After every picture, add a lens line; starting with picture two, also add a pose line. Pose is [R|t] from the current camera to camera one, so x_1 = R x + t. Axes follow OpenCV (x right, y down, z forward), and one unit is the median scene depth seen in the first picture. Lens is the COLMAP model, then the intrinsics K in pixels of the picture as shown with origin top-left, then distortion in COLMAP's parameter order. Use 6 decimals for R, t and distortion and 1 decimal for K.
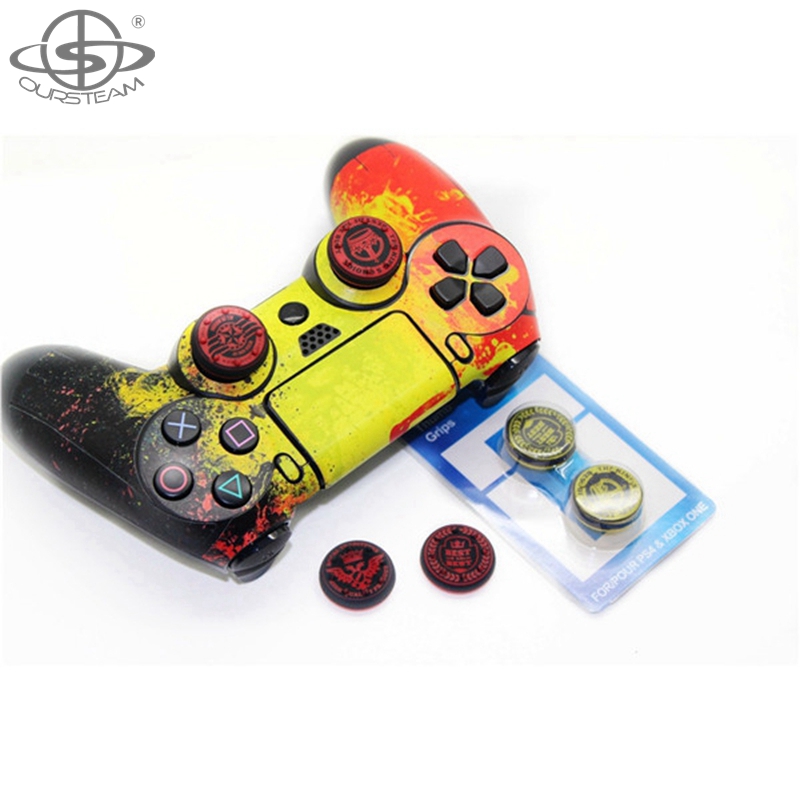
lens RADIAL K [[1877.1, 0, 400.0], [0, 1877.1, 400.0], [0, 0, 1]] dist [0.039564, 0.145512]
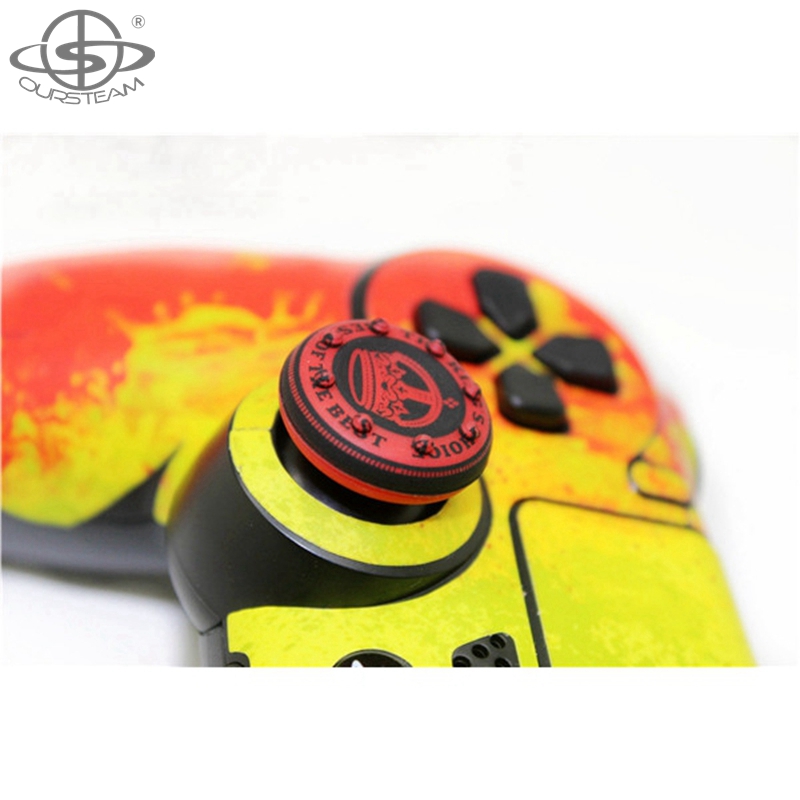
lens RADIAL K [[1877.1, 0, 400.0], [0, 1877.1, 400.0], [0, 0, 1]] dist [0.039564, 0.145512]
pose [[0.536674, -0.523440, 0.661809, -0.236355], [0.611864, 0.781507, 0.121939, -0.118758], [-0.581037, 0.339496, 0.739689, 0.736328]]
